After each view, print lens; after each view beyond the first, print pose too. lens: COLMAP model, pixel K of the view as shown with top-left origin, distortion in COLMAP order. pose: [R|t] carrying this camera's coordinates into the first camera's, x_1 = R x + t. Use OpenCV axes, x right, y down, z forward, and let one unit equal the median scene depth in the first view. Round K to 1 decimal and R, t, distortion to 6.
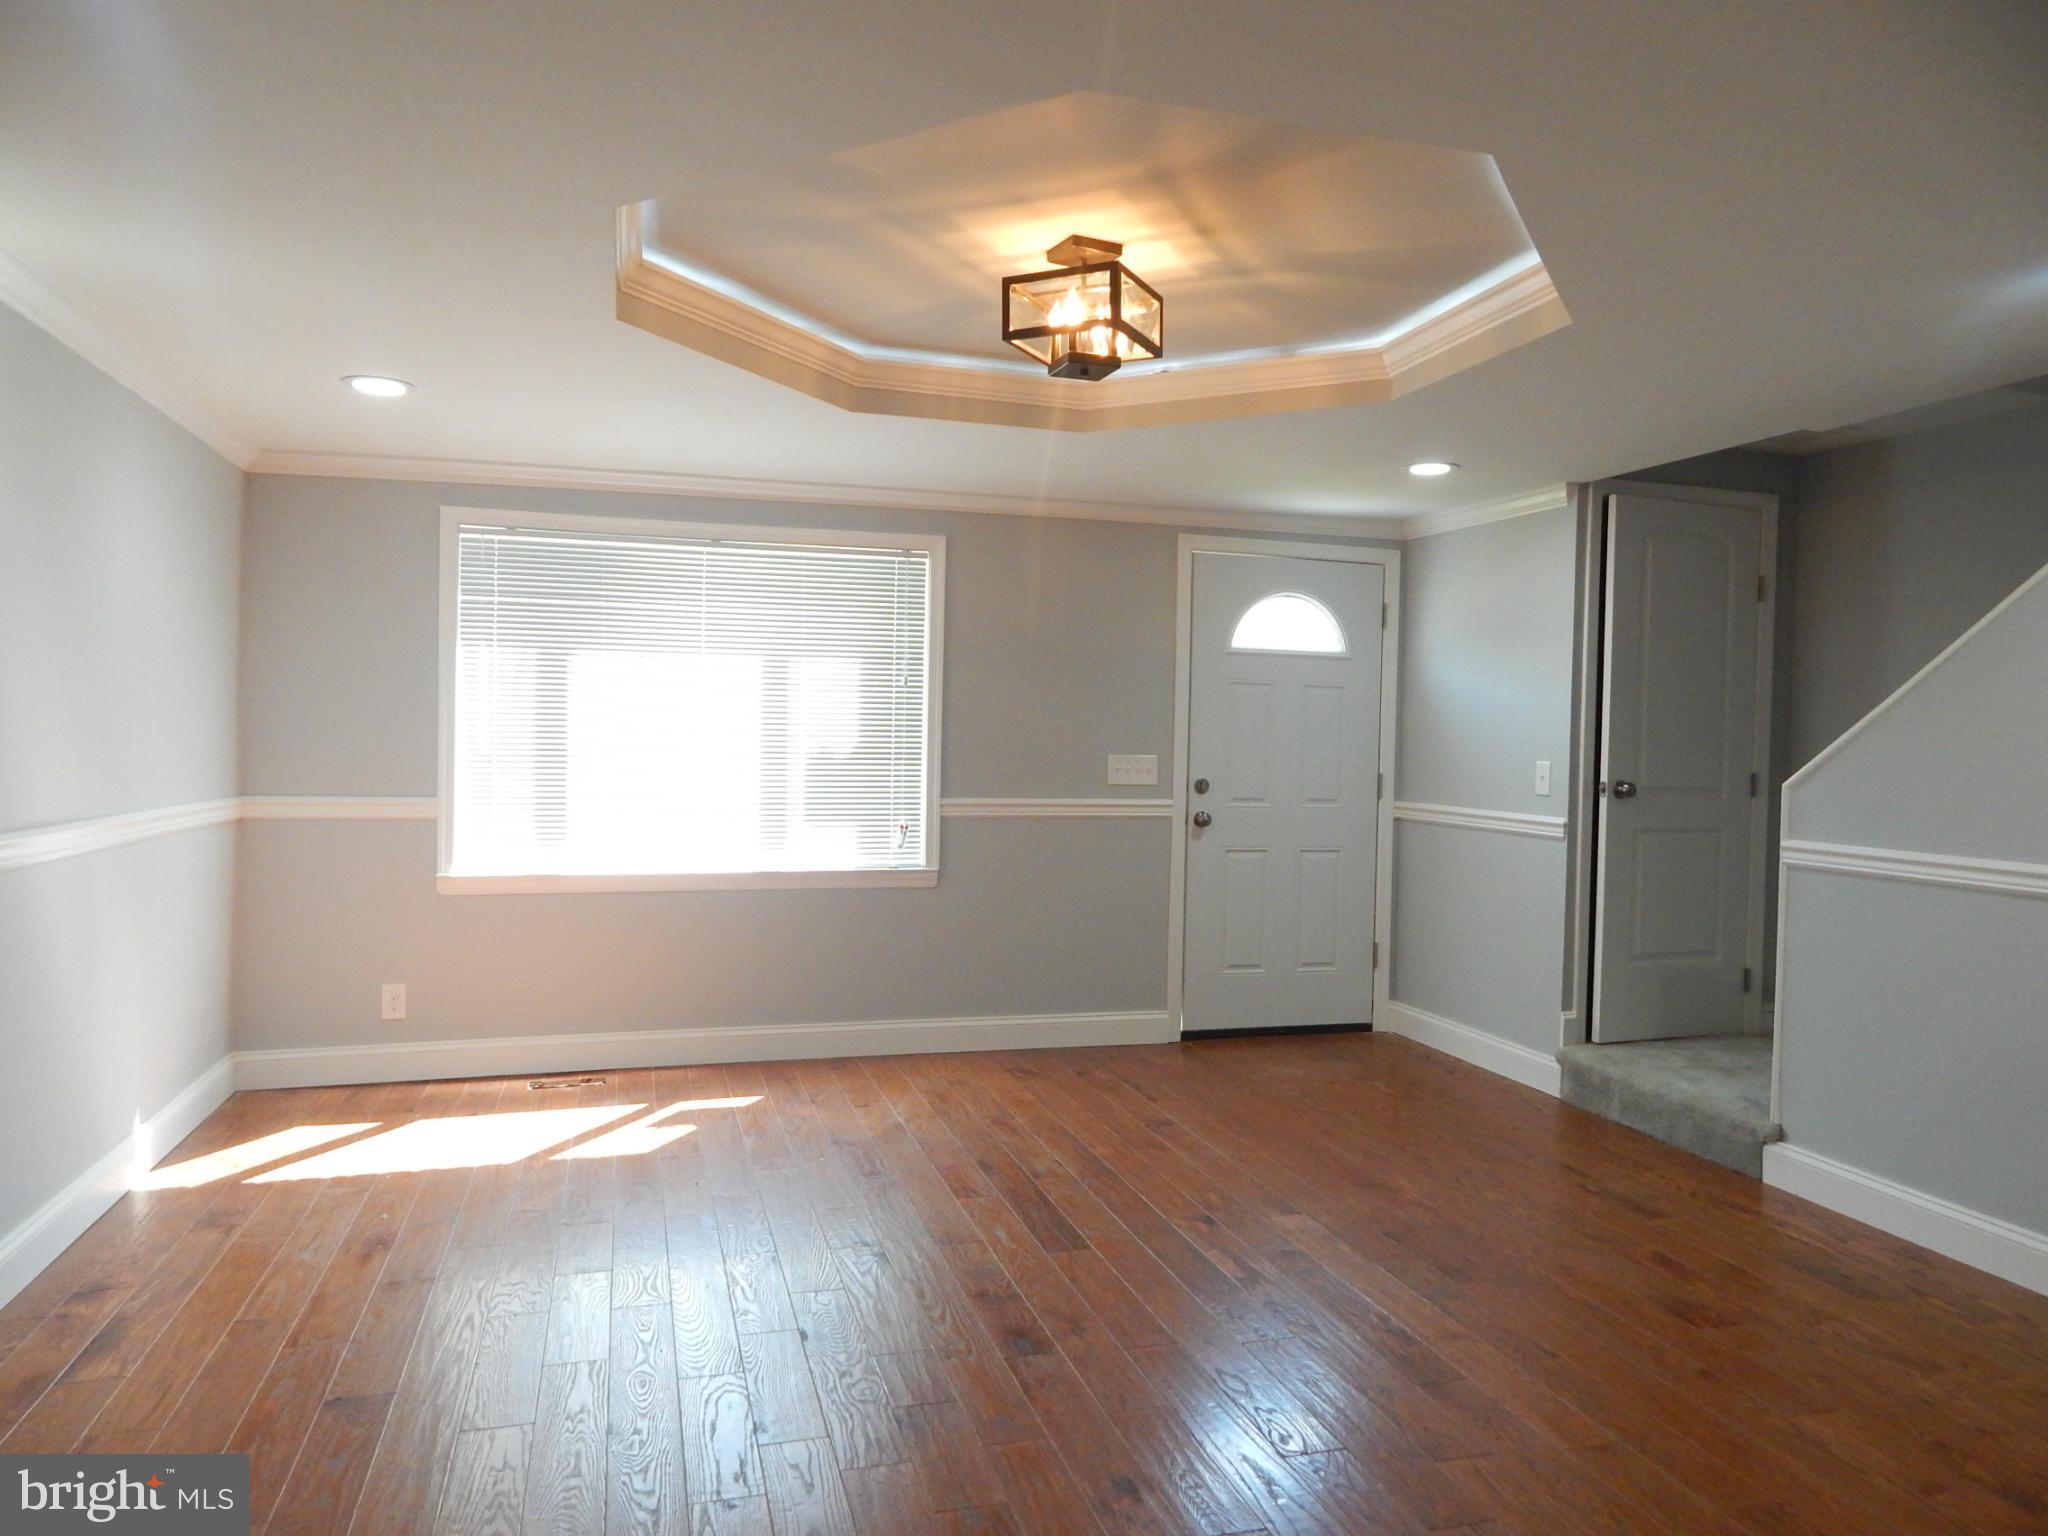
lens RADIAL K [[1357.7, 0, 1025.1], [0, 1357.7, 755.1], [0, 0, 1]] dist [0.005472, -0.011534]
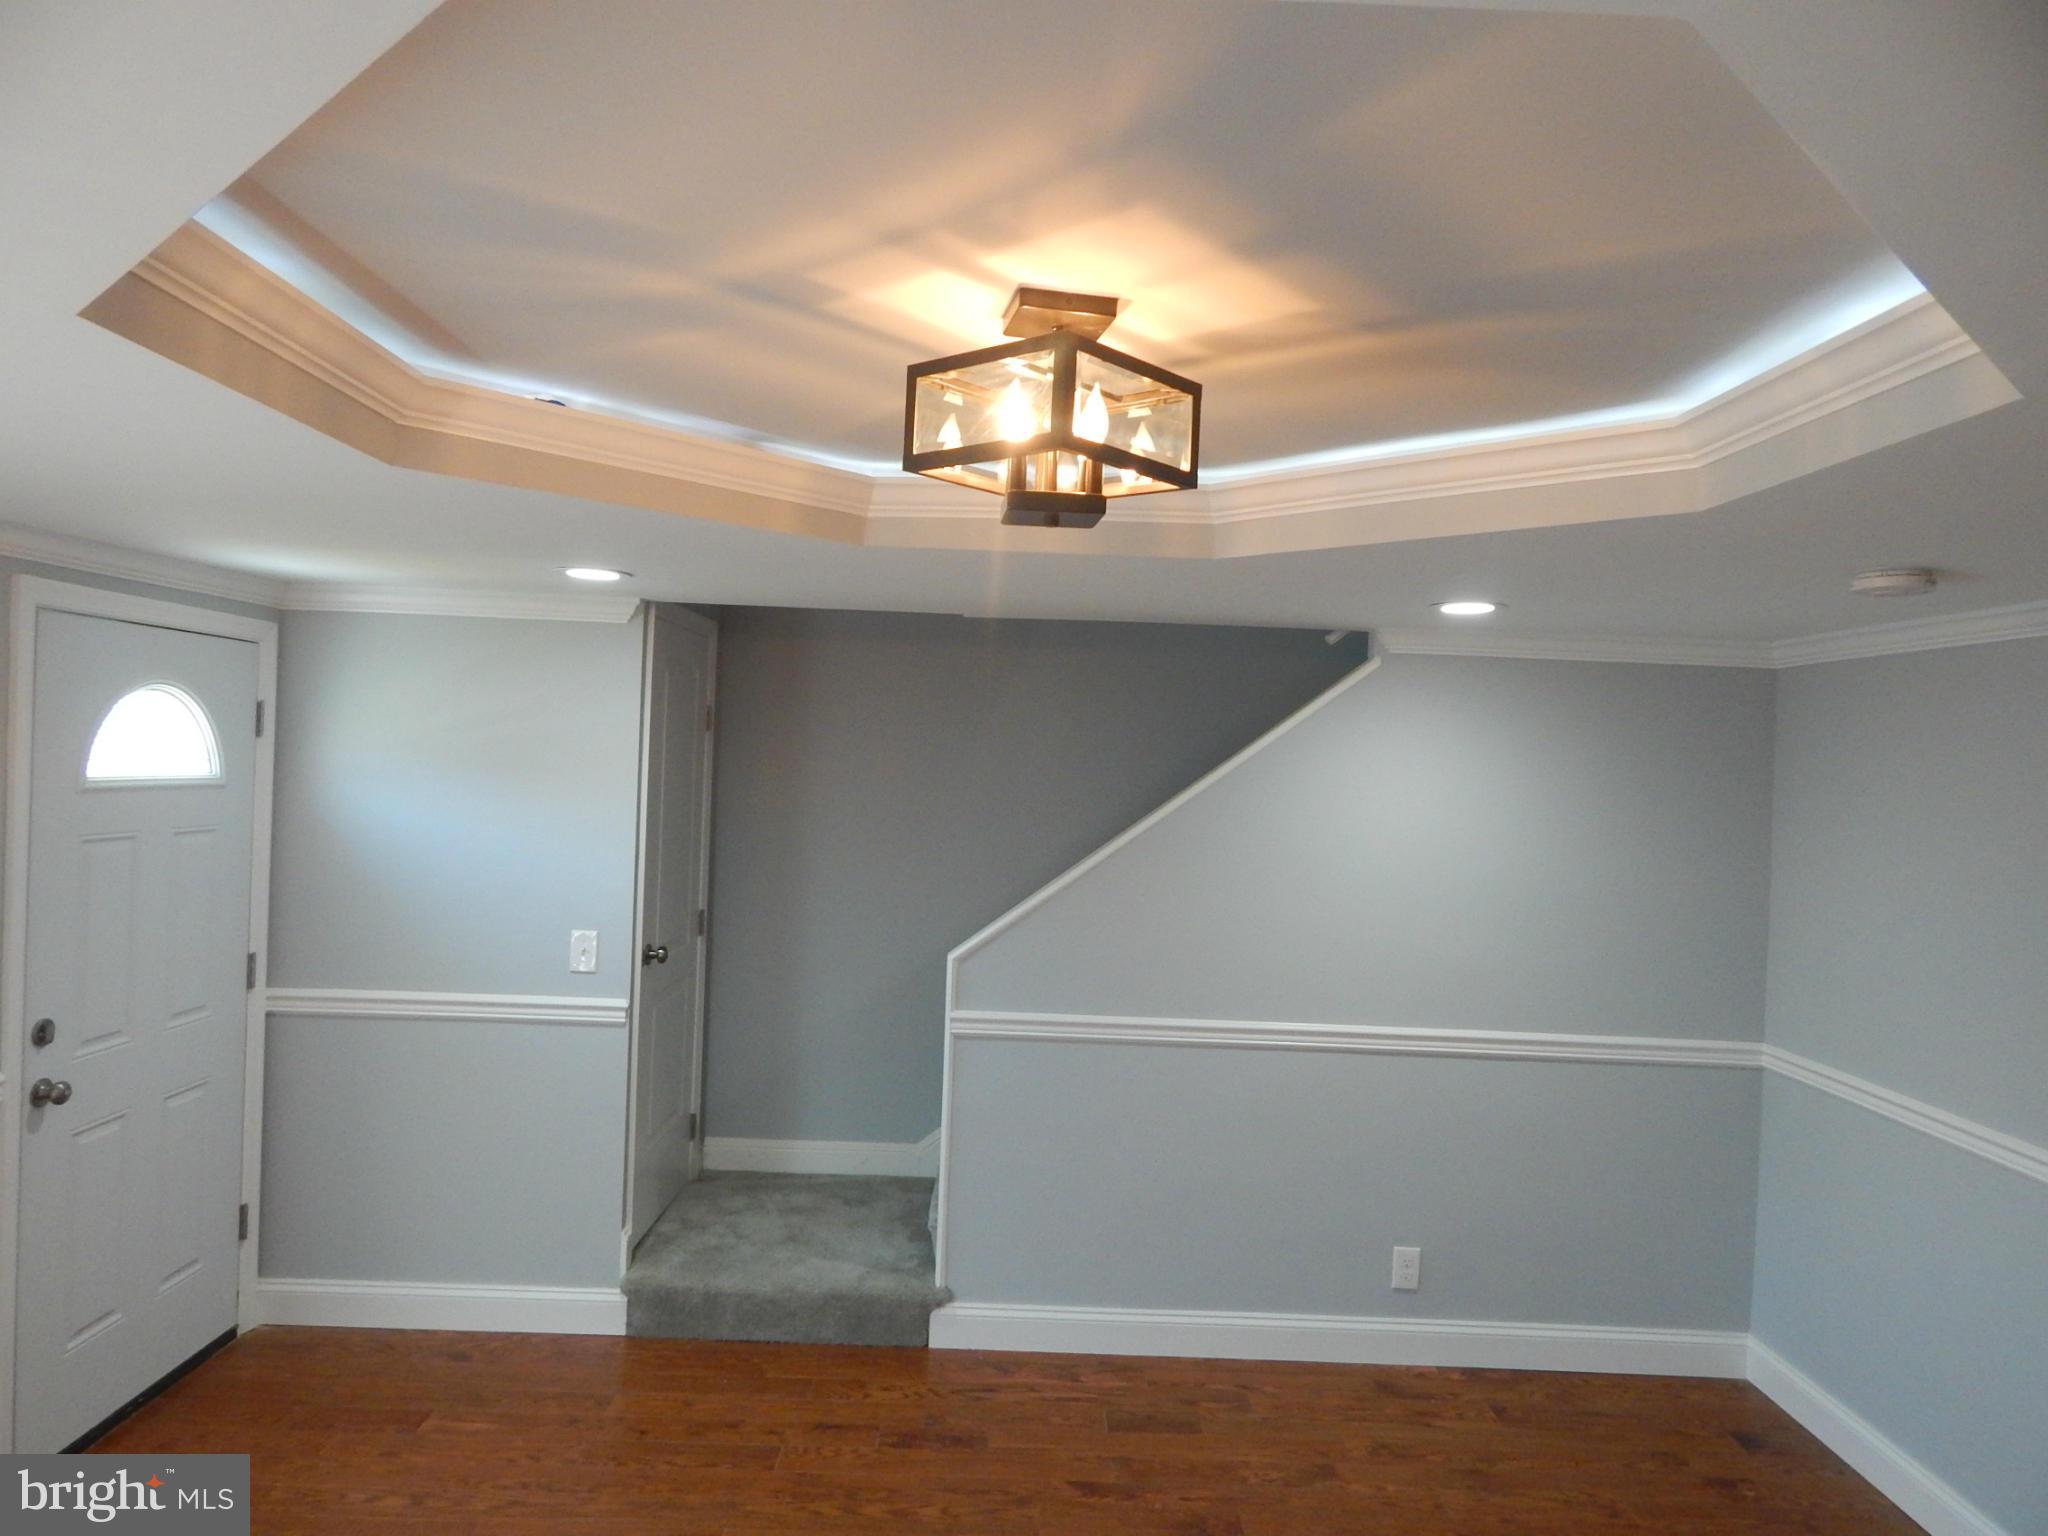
lens RADIAL K [[1357.7, 0, 1019.9], [0, 1357.7, 757.3], [0, 0, 1]] dist [0.005472, -0.011534]
pose [[0.285039, -0.016351, 0.958377, -0.394078], [-0.012145, 0.999713, 0.020669, -0.145961], [-0.958439, -0.017531, 0.284758, 0.637272]]
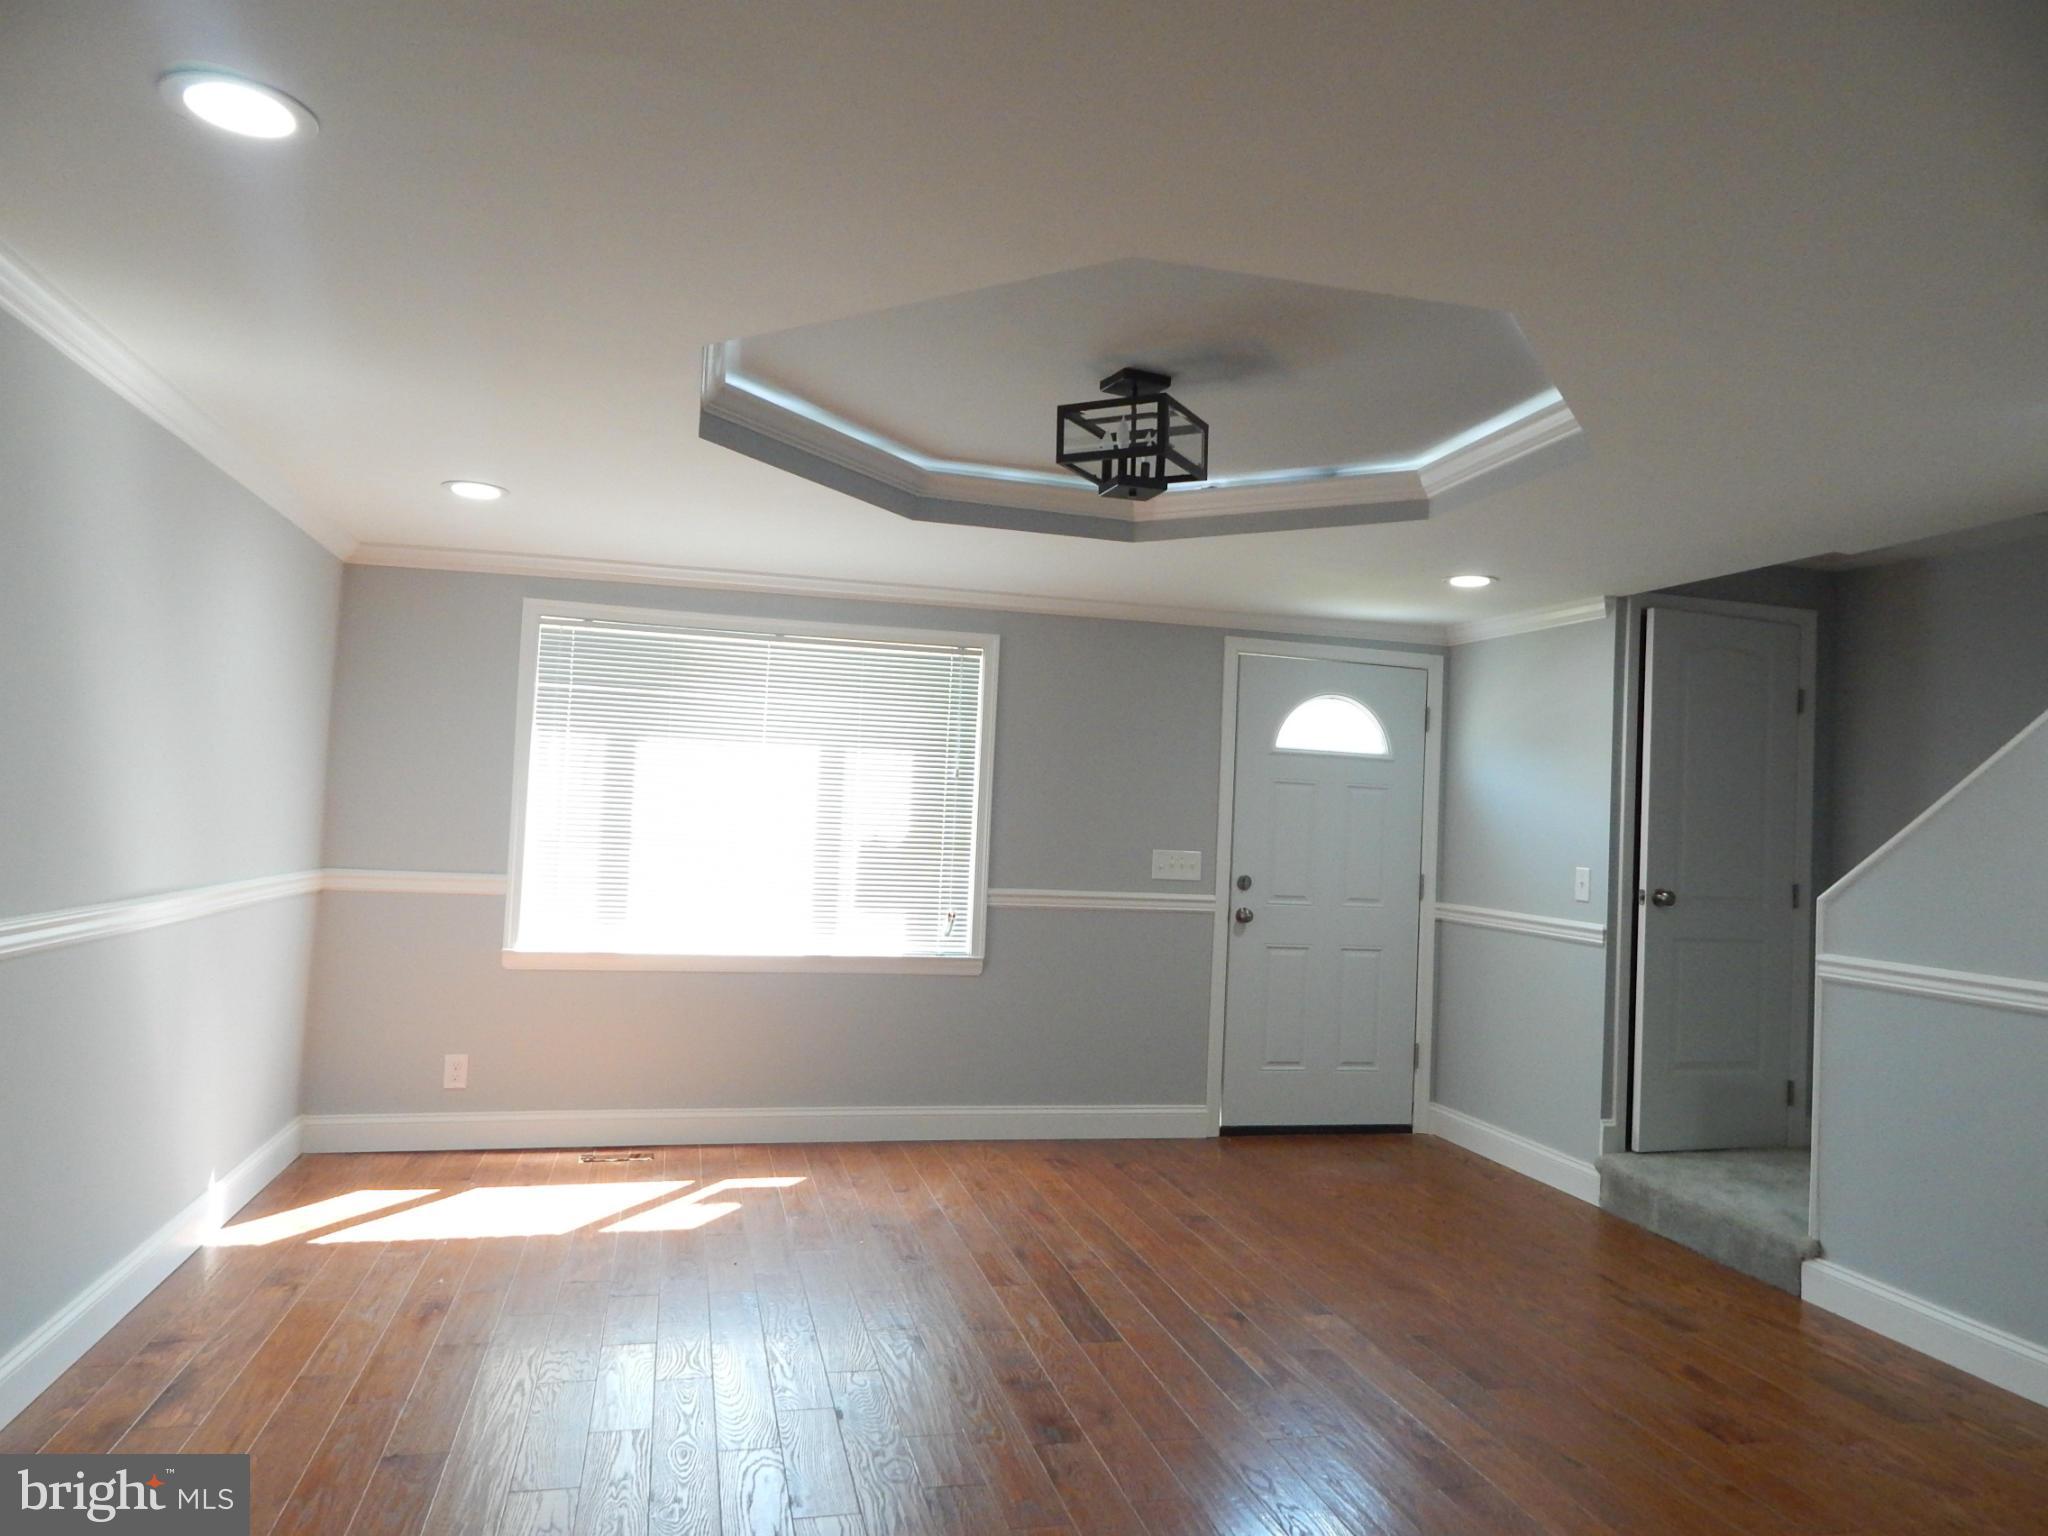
lens RADIAL K [[1357.7, 0, 1025.1], [0, 1357.7, 750.4], [0, 0, 1]] dist [0.005472, -0.011534]
pose [[0.998984, 0.022971, -0.038768, 0.004177], [-0.025457, 0.997568, -0.064881, -0.007734], [0.037183, 0.065802, 0.997140, -0.037912]]
